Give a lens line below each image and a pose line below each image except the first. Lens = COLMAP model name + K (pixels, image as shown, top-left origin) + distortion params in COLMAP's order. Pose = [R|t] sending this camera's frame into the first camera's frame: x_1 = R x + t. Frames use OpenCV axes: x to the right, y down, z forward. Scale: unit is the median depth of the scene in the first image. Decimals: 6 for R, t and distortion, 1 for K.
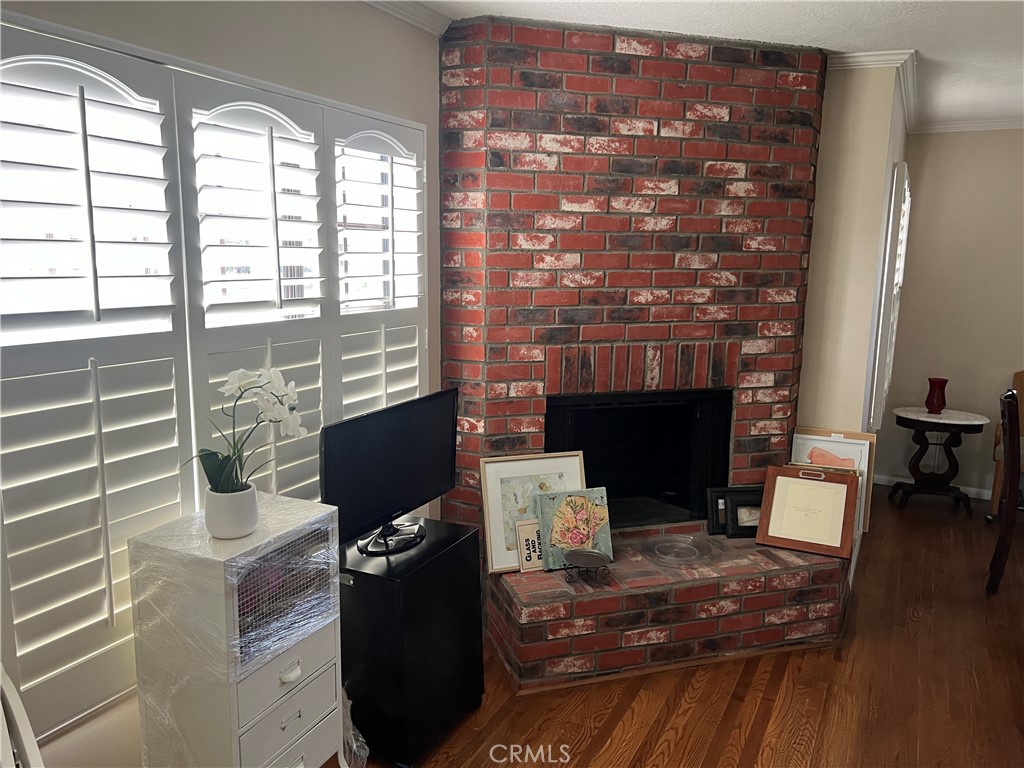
lens RADIAL K [[759.8, 0, 517.6], [0, 759.8, 385.7], [0, 0, 1]] dist [0.054872, -0.067864]
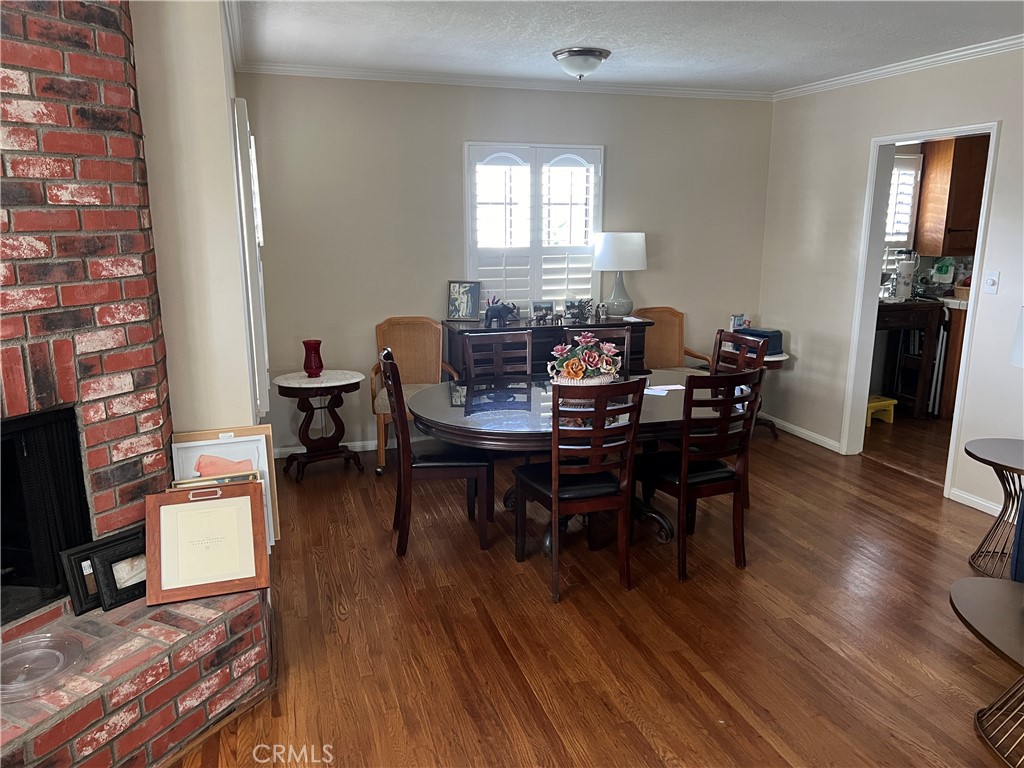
lens RADIAL K [[759.8, 0, 514.6], [0, 759.8, 392.5], [0, 0, 1]] dist [0.054872, -0.067864]
pose [[0.699099, -0.173772, 0.693588, 0.079798], [0.127265, 0.984771, 0.118449, -0.039456], [-0.703608, 0.005462, 0.710568, 0.218537]]
